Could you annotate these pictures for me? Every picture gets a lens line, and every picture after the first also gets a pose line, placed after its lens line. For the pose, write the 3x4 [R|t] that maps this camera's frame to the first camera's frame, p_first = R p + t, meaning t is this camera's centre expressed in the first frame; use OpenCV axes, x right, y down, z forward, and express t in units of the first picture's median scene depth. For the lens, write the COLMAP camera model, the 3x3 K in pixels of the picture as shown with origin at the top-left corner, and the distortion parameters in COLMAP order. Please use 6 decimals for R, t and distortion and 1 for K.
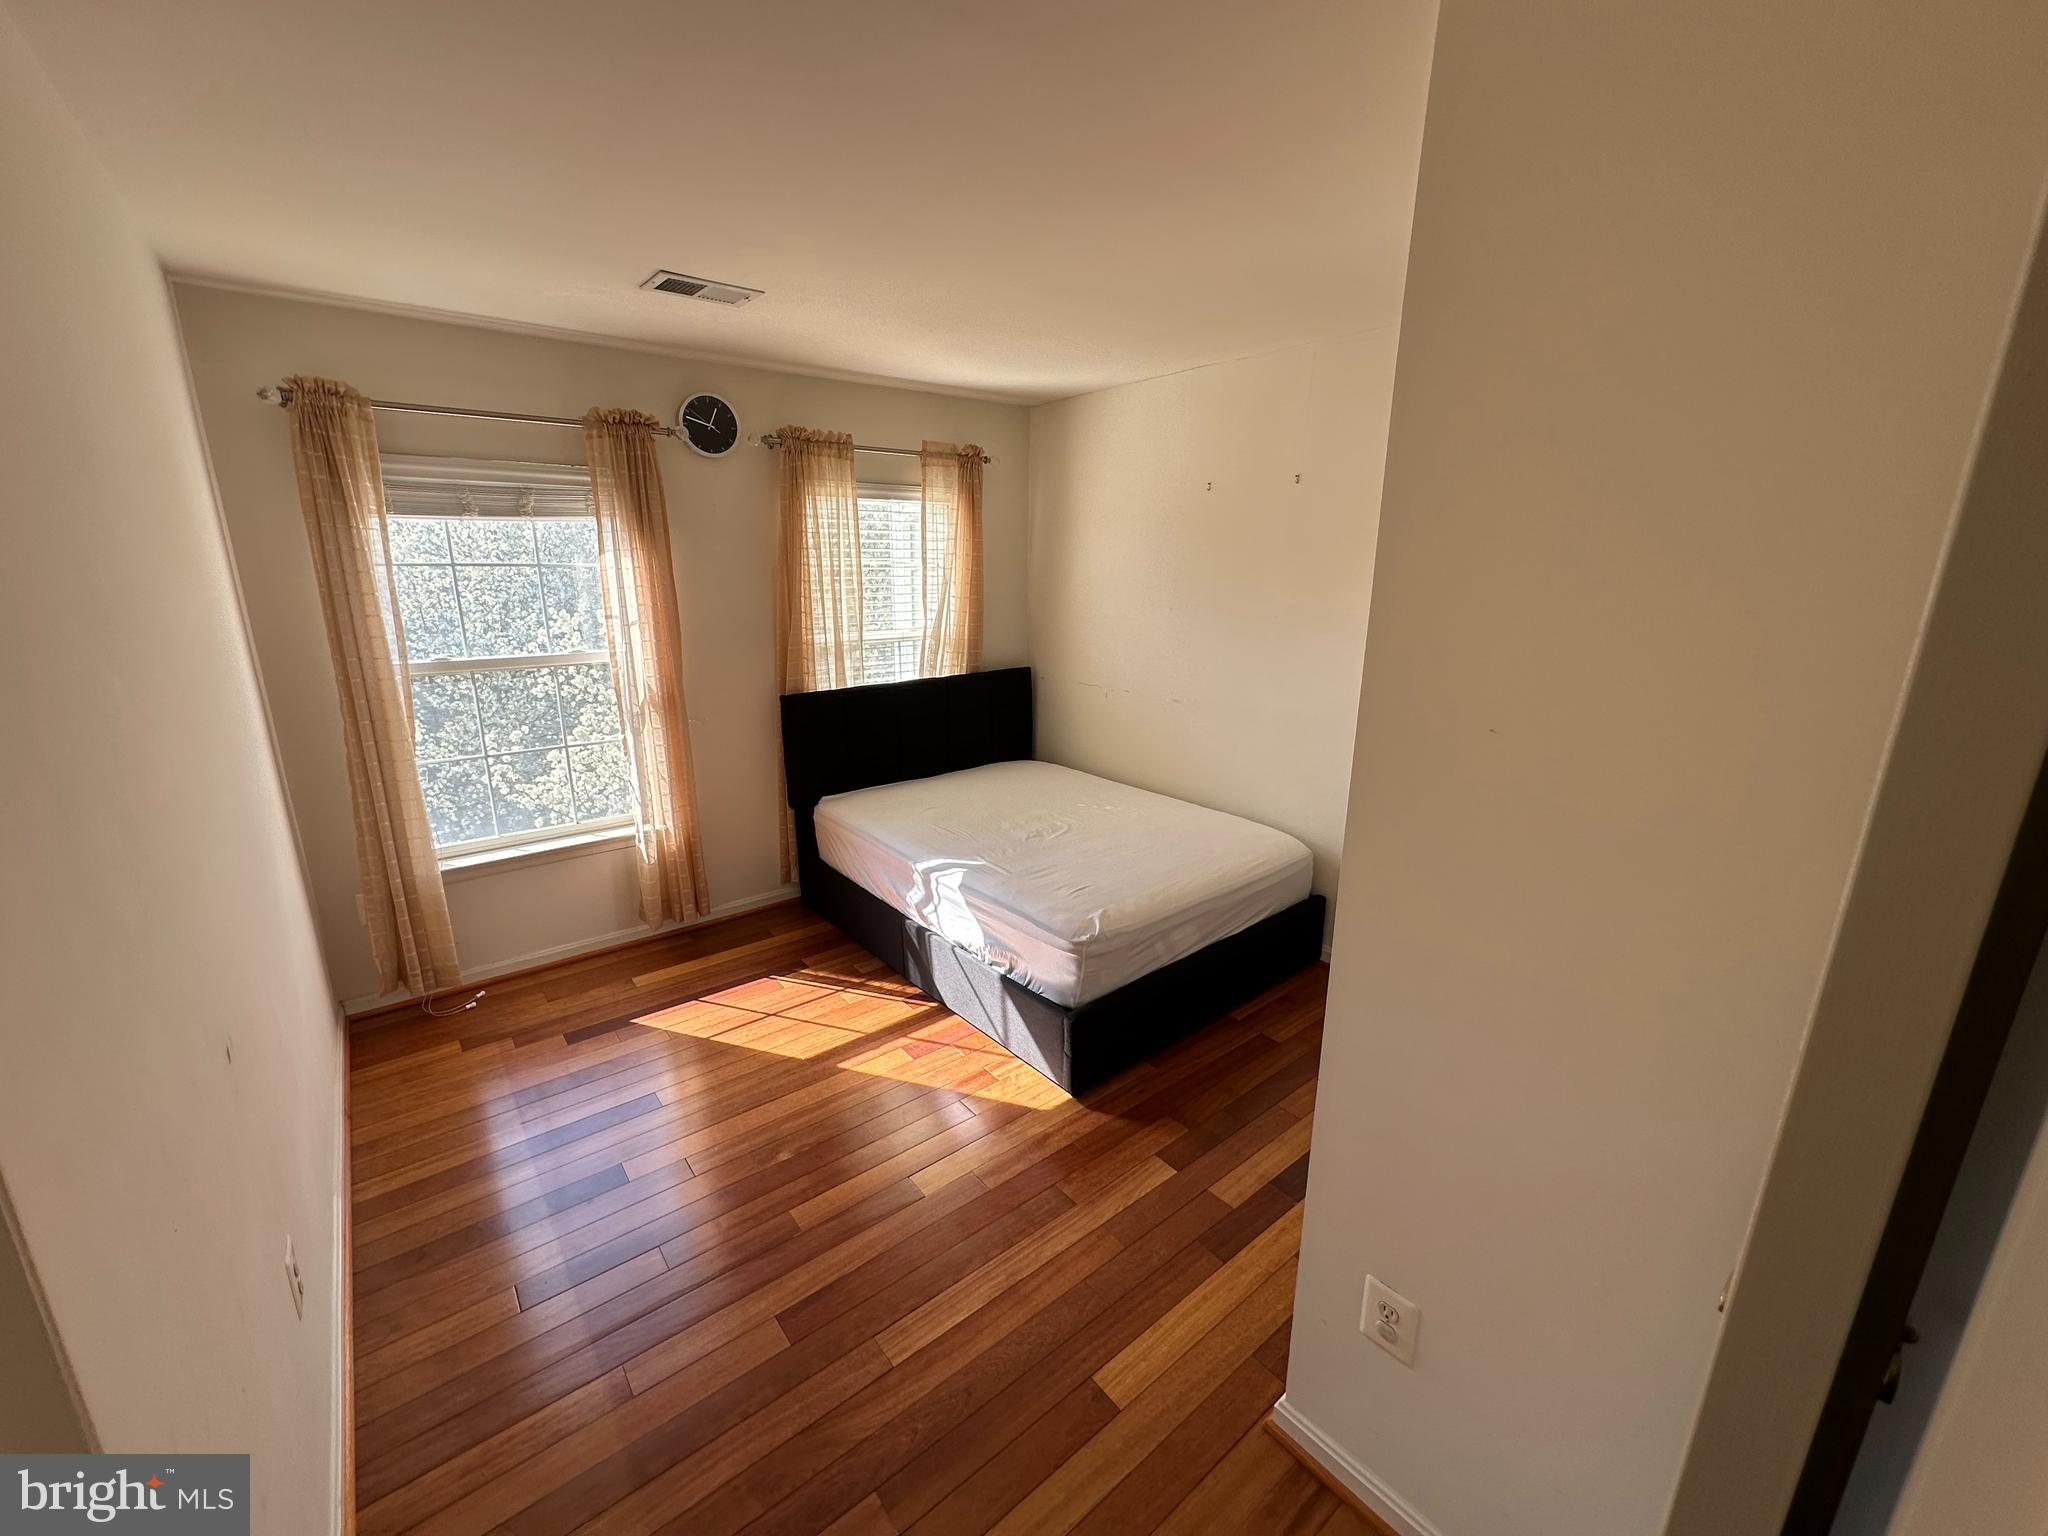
lens RADIAL K [[814.3, 0, 1022.3], [0, 814.3, 770.8], [0, 0, 1]] dist [-0.002222, 0.000349]
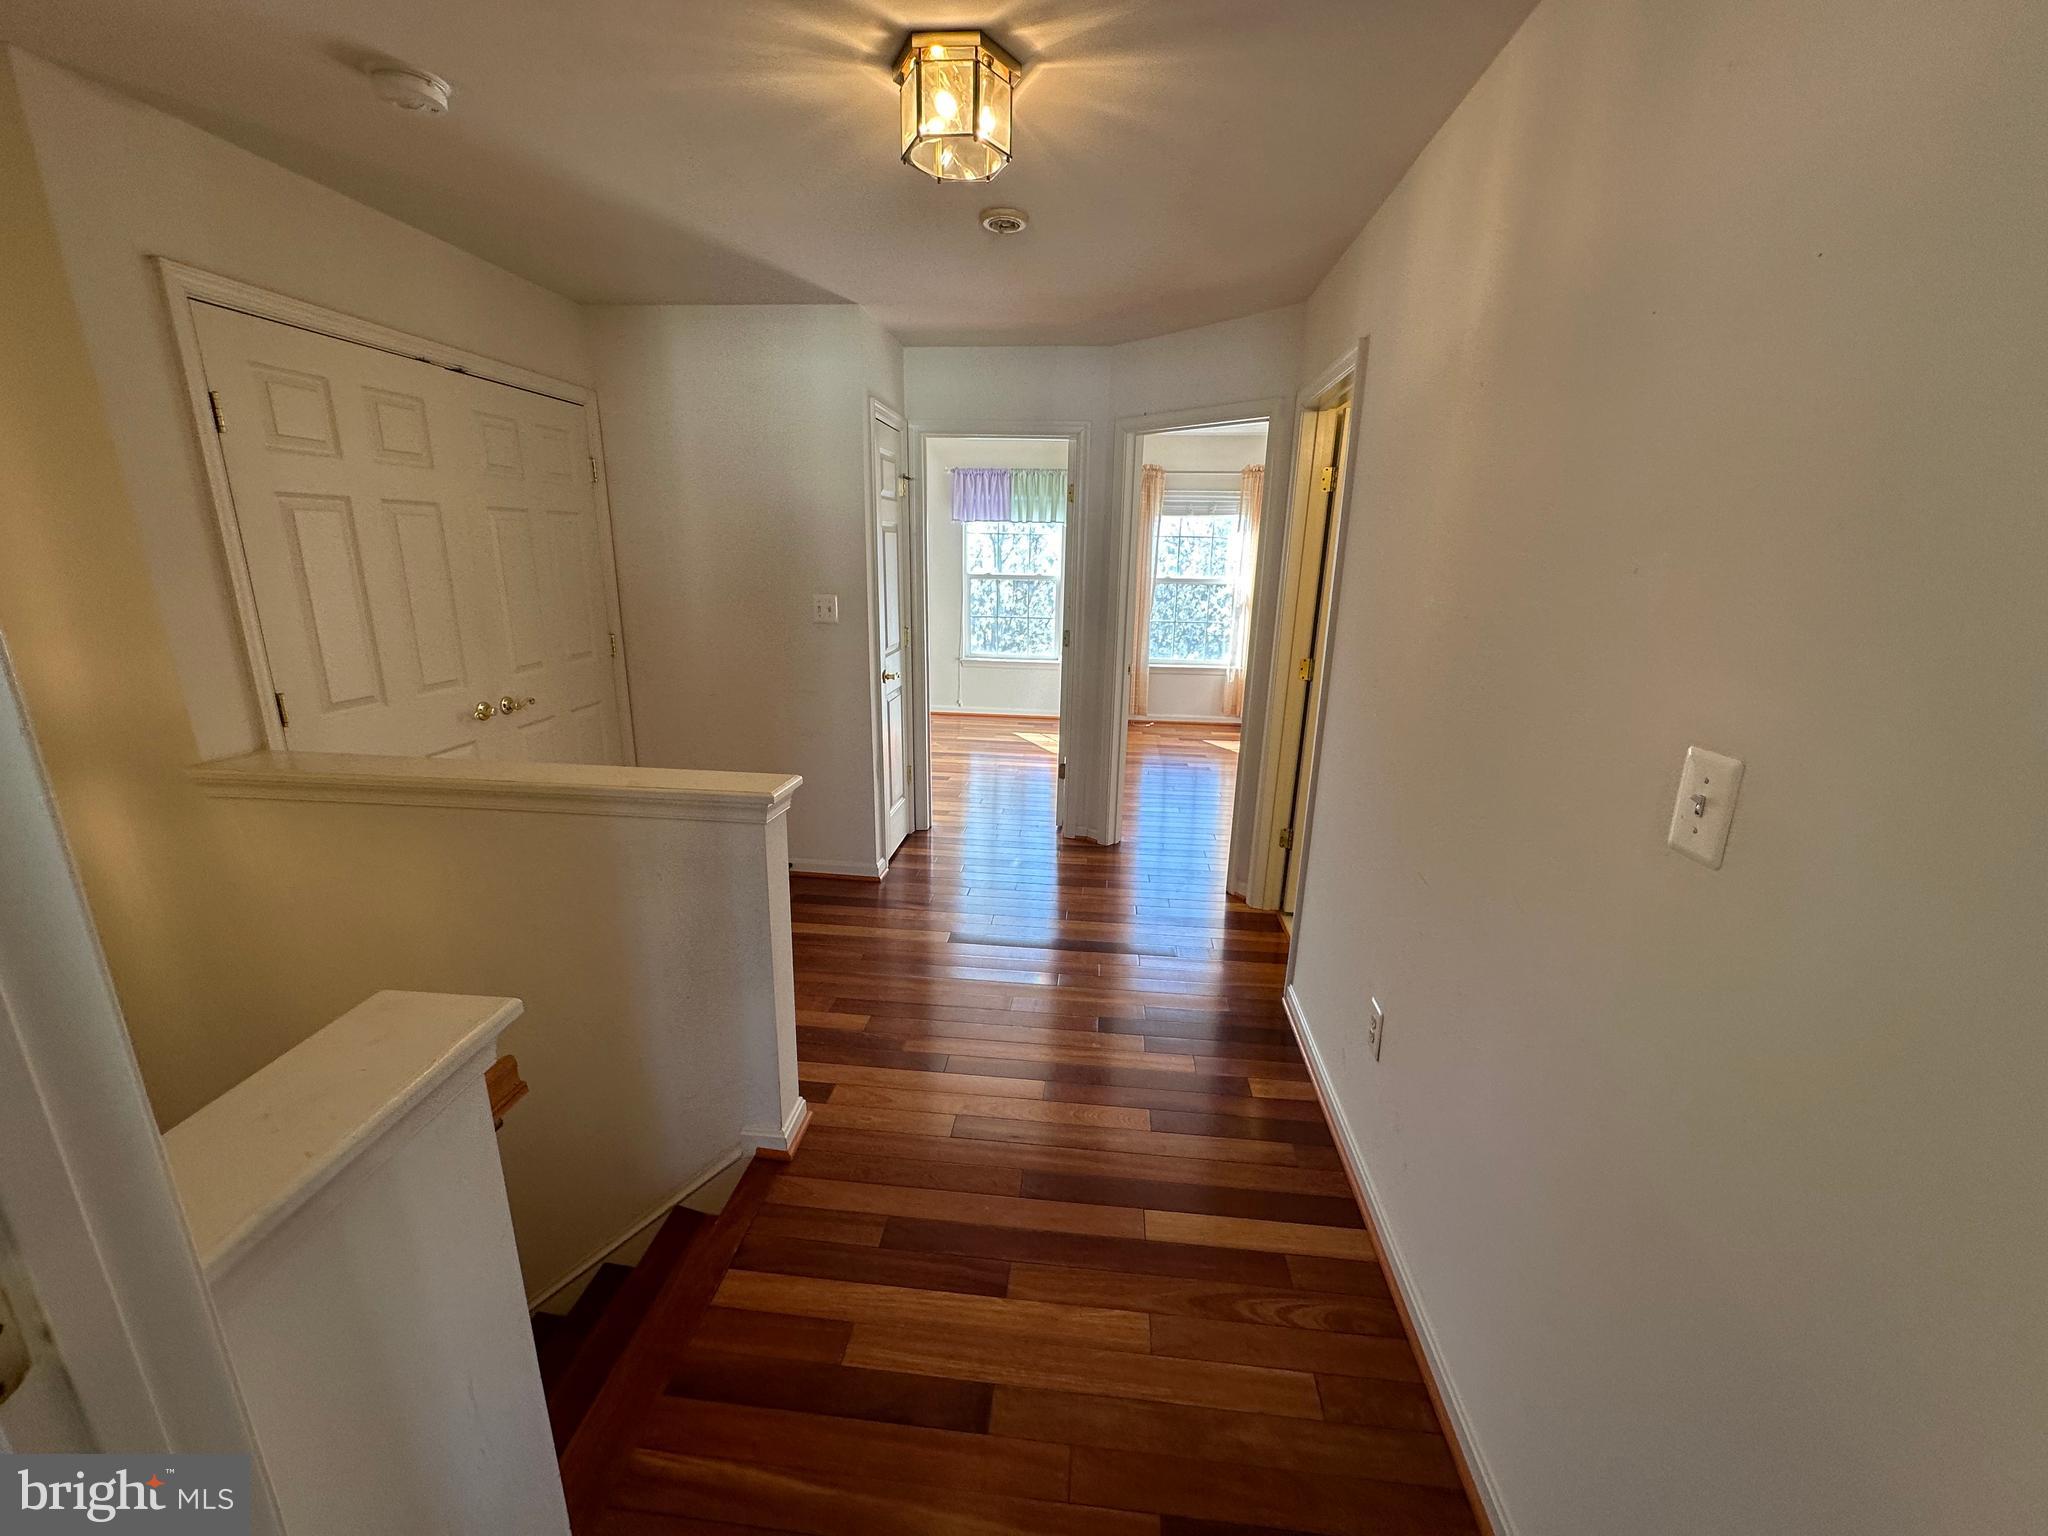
lens RADIAL K [[814.3, 0, 1022.3], [0, 814.3, 770.8], [0, 0, 1]] dist [-0.002222, 0.000349]
pose [[0.722529, 0.189428, -0.664883, 0.644660], [-0.188622, 0.979256, 0.074018, 0.311993], [0.665112, 0.071931, 0.743272, -0.972973]]
